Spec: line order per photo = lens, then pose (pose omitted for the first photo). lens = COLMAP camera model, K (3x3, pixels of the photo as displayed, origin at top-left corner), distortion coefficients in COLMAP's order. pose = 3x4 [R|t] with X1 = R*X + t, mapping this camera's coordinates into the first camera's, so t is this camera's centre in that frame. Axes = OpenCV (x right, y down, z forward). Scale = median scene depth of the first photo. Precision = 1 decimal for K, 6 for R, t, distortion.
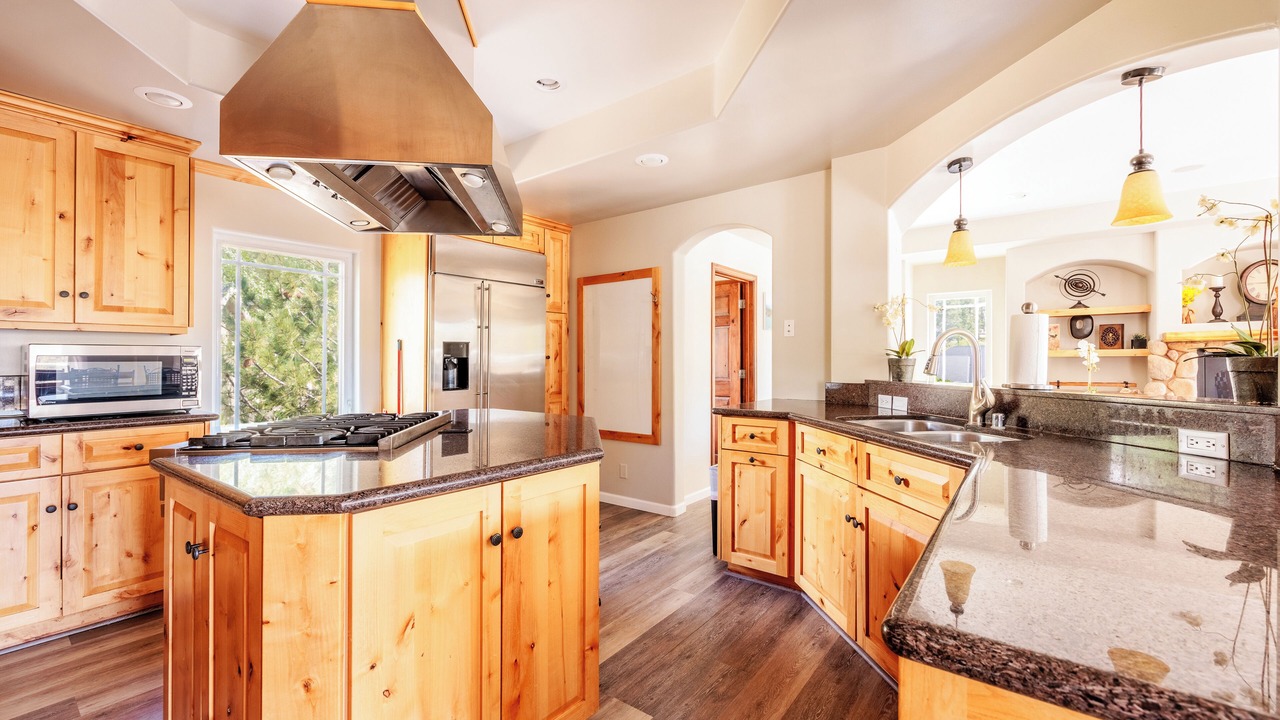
lens RADIAL K [[515.5, 0, 644.4], [0, 515.5, 358.0], [0, 0, 1]] dist [-0.001649, -0.000305]
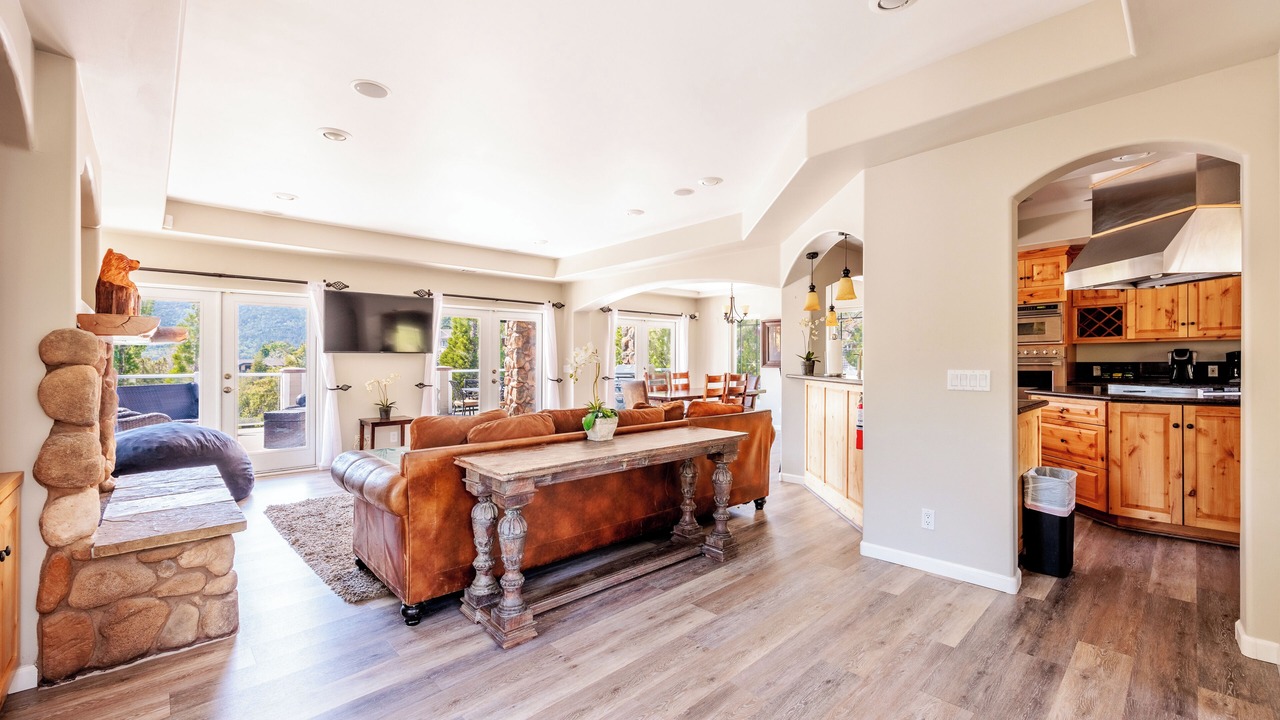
lens RADIAL K [[525.8, 0, 640.0], [0, 525.8, 360.0], [0, 0, 1]] dist [0.000655, -0.000189]
pose [[-0.986810, 0.016972, 0.160992, 0.810578], [0.015909, 0.999842, -0.007887, 0.001178], [-0.161100, -0.005221, -0.986924, 2.237802]]
